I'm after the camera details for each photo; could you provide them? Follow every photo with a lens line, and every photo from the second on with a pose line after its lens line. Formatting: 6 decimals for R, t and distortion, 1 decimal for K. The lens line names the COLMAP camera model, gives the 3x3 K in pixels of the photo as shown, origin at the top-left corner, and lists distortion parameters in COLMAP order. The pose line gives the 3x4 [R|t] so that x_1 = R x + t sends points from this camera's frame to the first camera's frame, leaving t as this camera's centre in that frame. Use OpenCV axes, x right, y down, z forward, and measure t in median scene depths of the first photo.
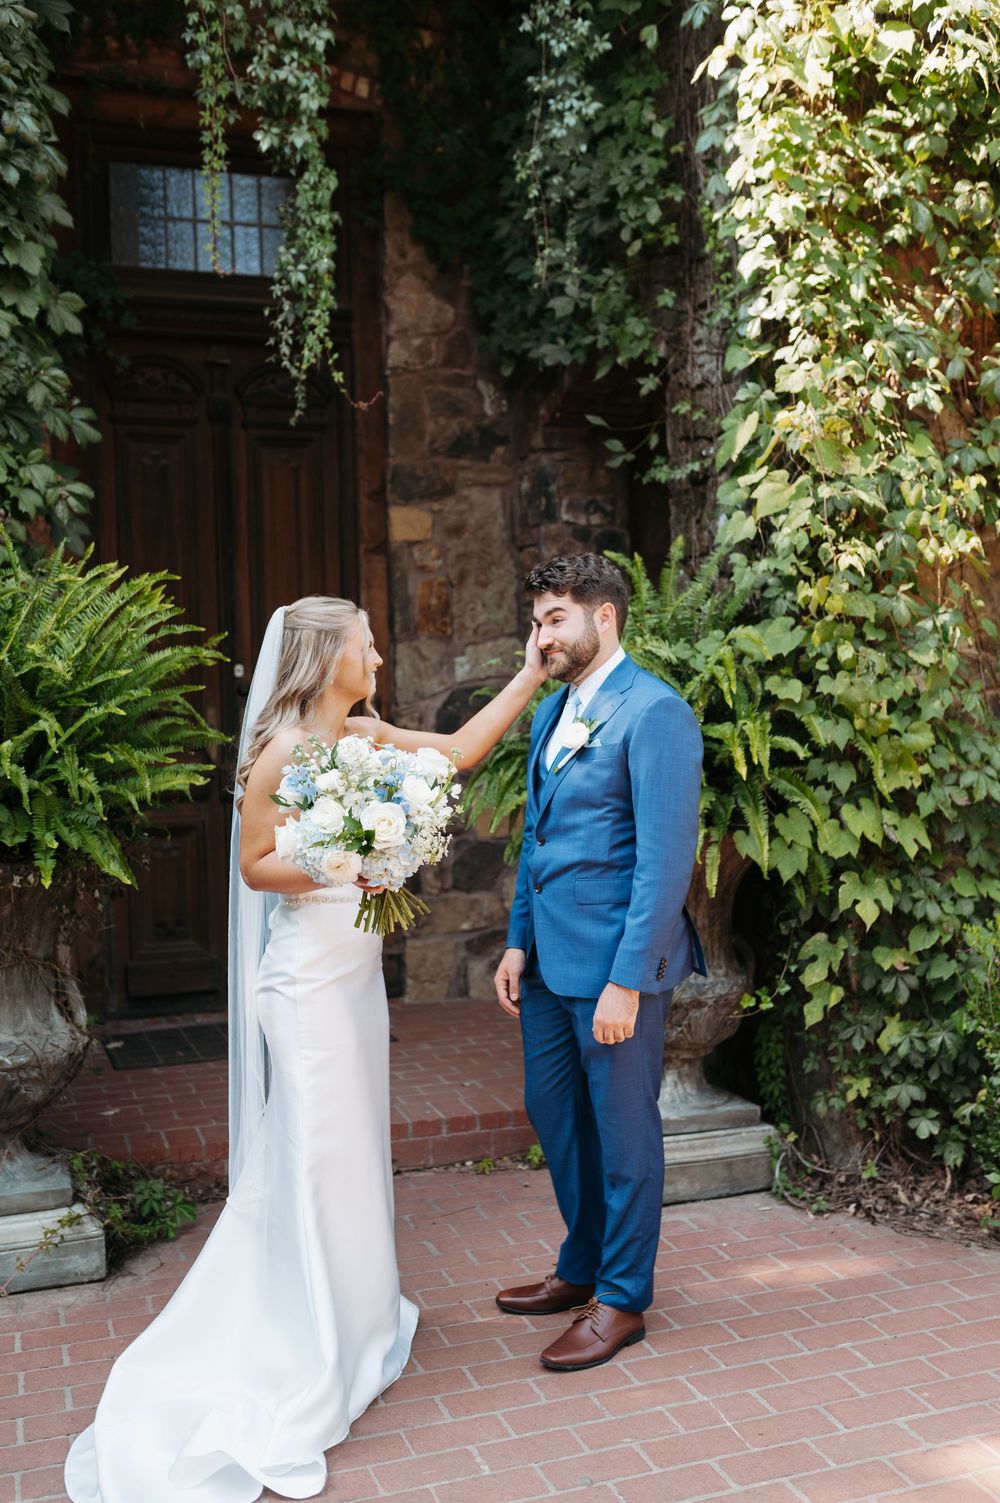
lens RADIAL K [[1493.1, 0, 500.0], [0, 1493.1, 751.5], [0, 0, 1]] dist [-0.002906, 0.000233]
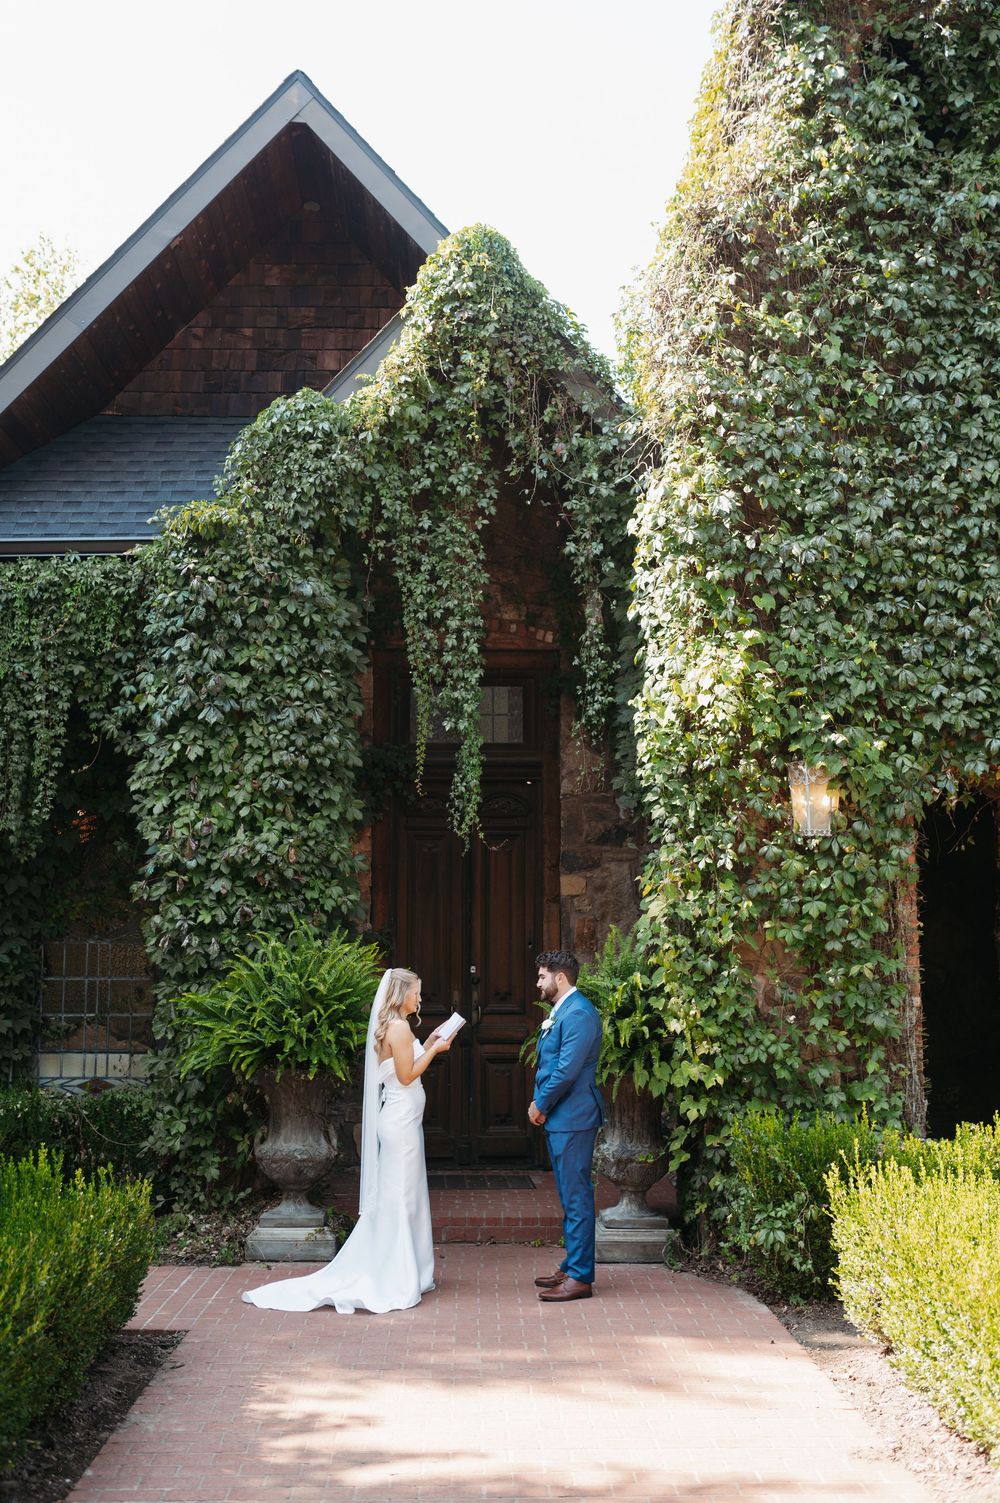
lens RADIAL K [[1656.6, 0, 466.1], [0, 1656.6, 671.2], [0, 0, 1]] dist [-0.058569, 0.058622]
pose [[0.943110, -0.031648, -0.330972, 0.704866], [-0.031939, 0.982232, -0.184933, -0.060958], [0.330944, 0.184983, 0.925342, -1.276773]]
